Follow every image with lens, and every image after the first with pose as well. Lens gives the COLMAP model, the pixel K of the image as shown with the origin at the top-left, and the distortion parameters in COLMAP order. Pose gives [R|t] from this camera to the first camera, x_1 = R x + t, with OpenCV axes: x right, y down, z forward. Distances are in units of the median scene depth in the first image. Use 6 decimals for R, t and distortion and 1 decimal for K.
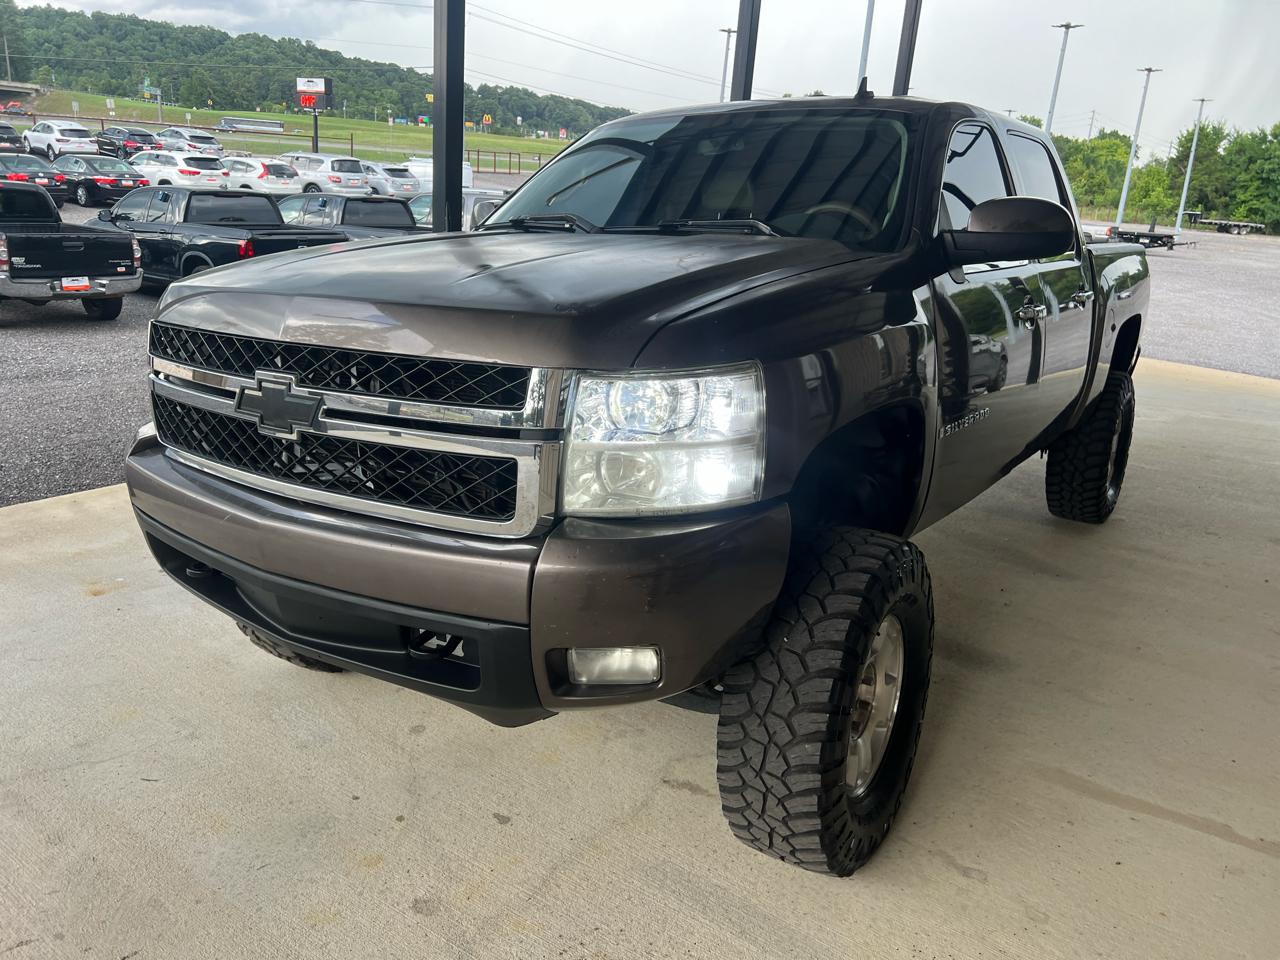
lens RADIAL K [[952.6, 0, 643.2], [0, 952.6, 472.8], [0, 0, 1]] dist [0.050836, -0.056493]
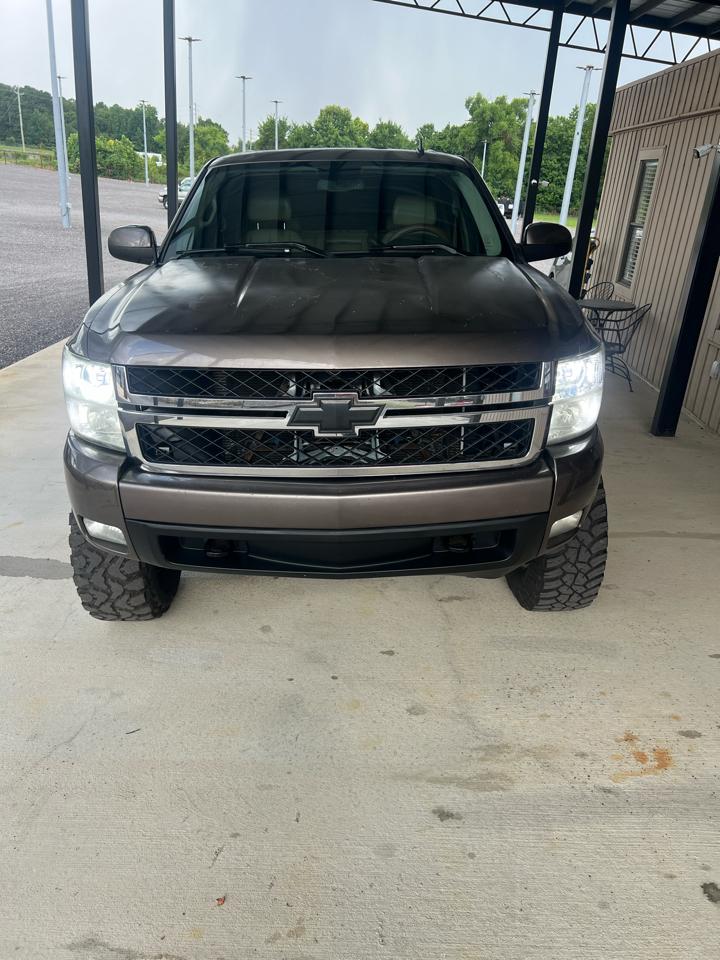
lens RADIAL K [[709.7, 0, 366.5], [0, 709.7, 478.2], [0, 0, 1]] dist [0.065928, -0.079618]
pose [[0.812003, -0.230903, 0.536036, -0.781469], [0.161735, 0.971468, 0.173469, -0.129559], [-0.560796, -0.054162, 0.826181, 0.085827]]
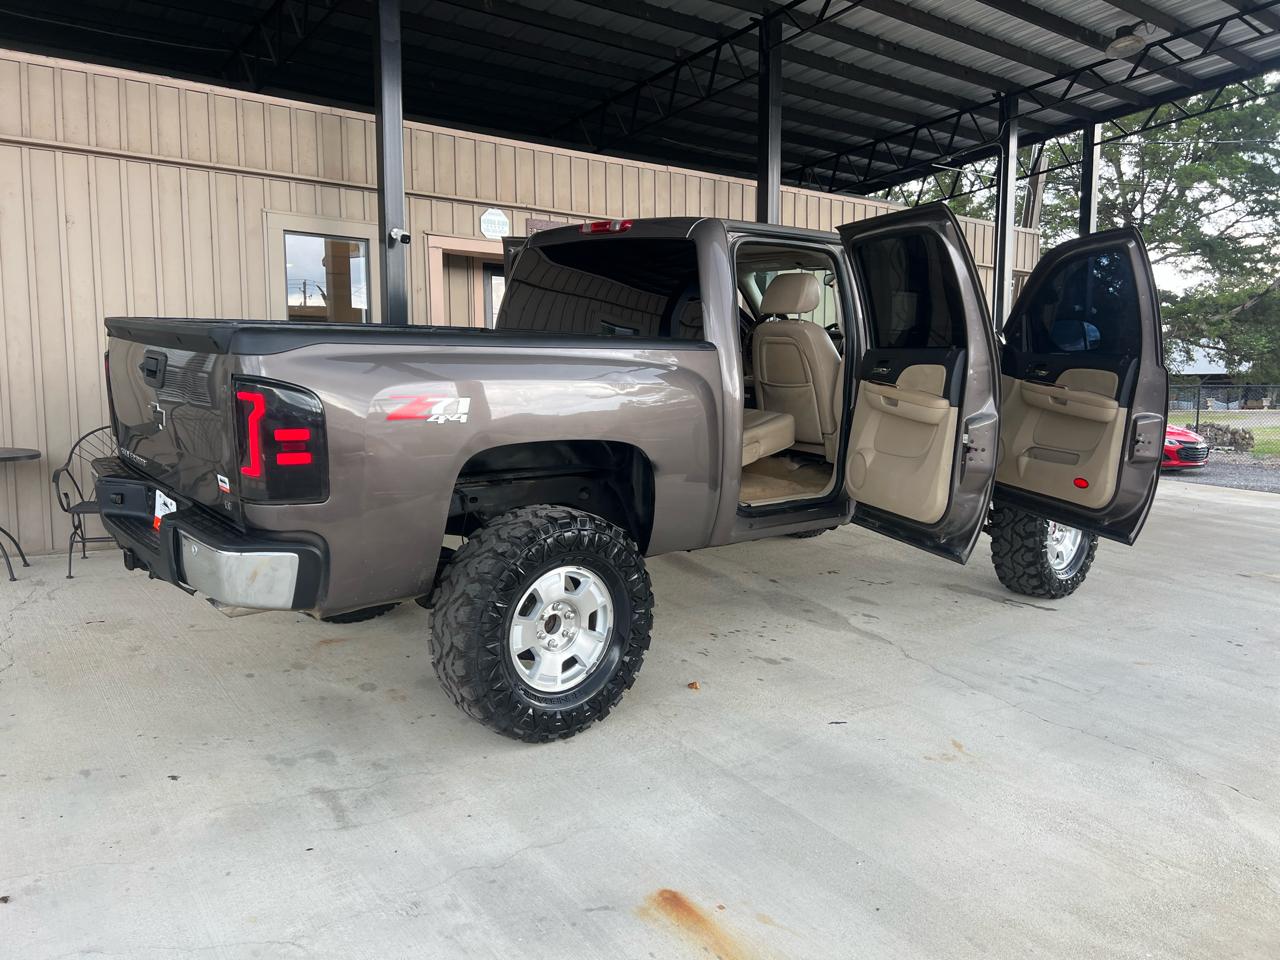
lens RADIAL K [[963.7, 0, 637.4], [0, 963.7, 488.0], [0, 0, 1]] dist [0.026696, -0.011946]
pose [[-0.955112, -0.096961, 0.279930, -0.122124], [0.025909, 0.913961, 0.404974, -0.974774], [-0.295111, 0.394048, -0.870423, 3.773529]]
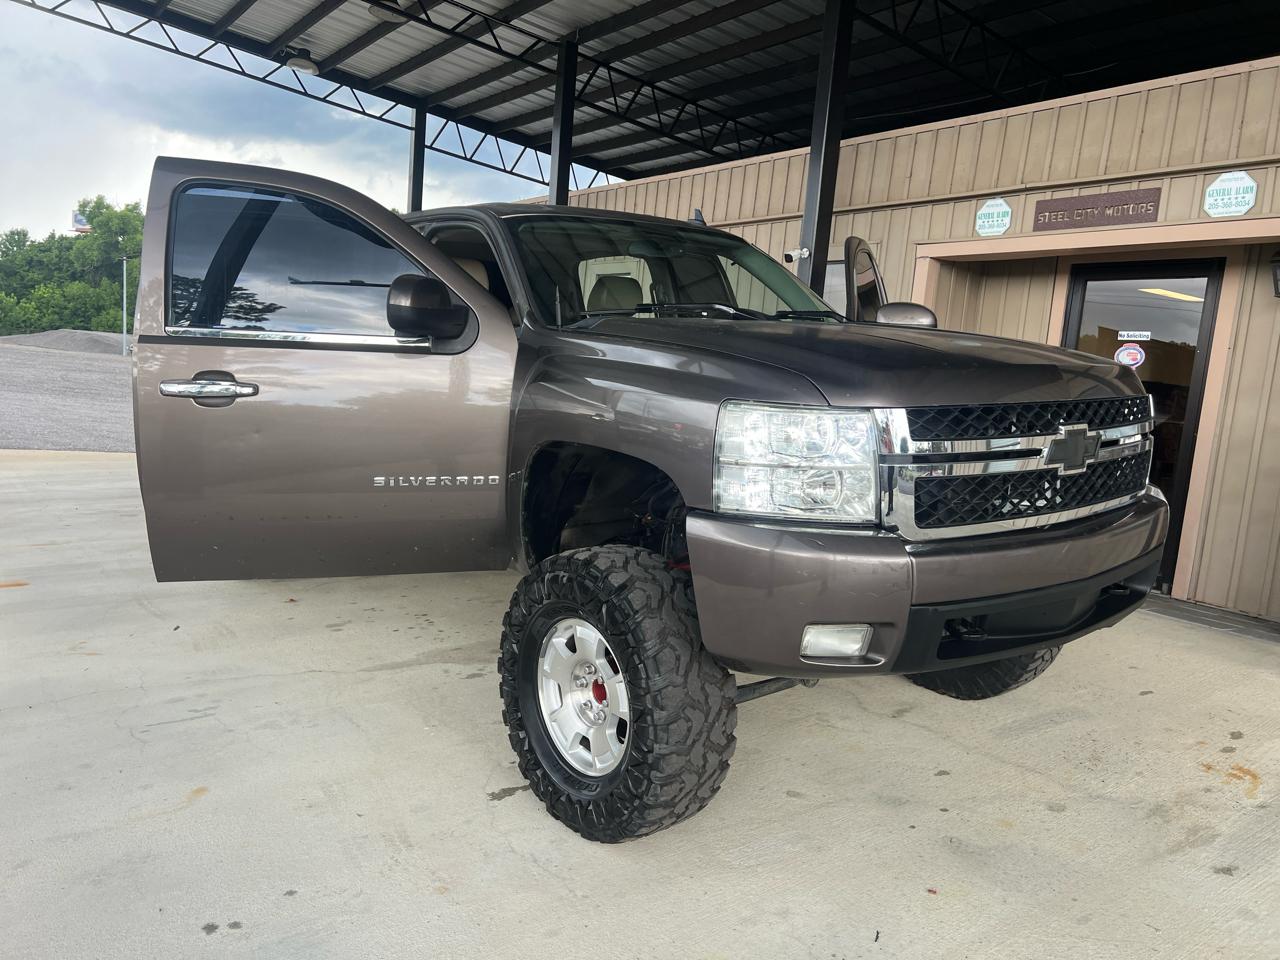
lens RADIAL K [[953.3, 0, 637.2], [0, 953.3, 477.6], [0, 0, 1]] dist [0.024831, -0.010128]
pose [[0.299908, -0.146127, 0.942710, -1.508276], [0.226123, 0.970925, 0.078563, -0.226497], [-0.926781, 0.189607, 0.324231, 0.950963]]
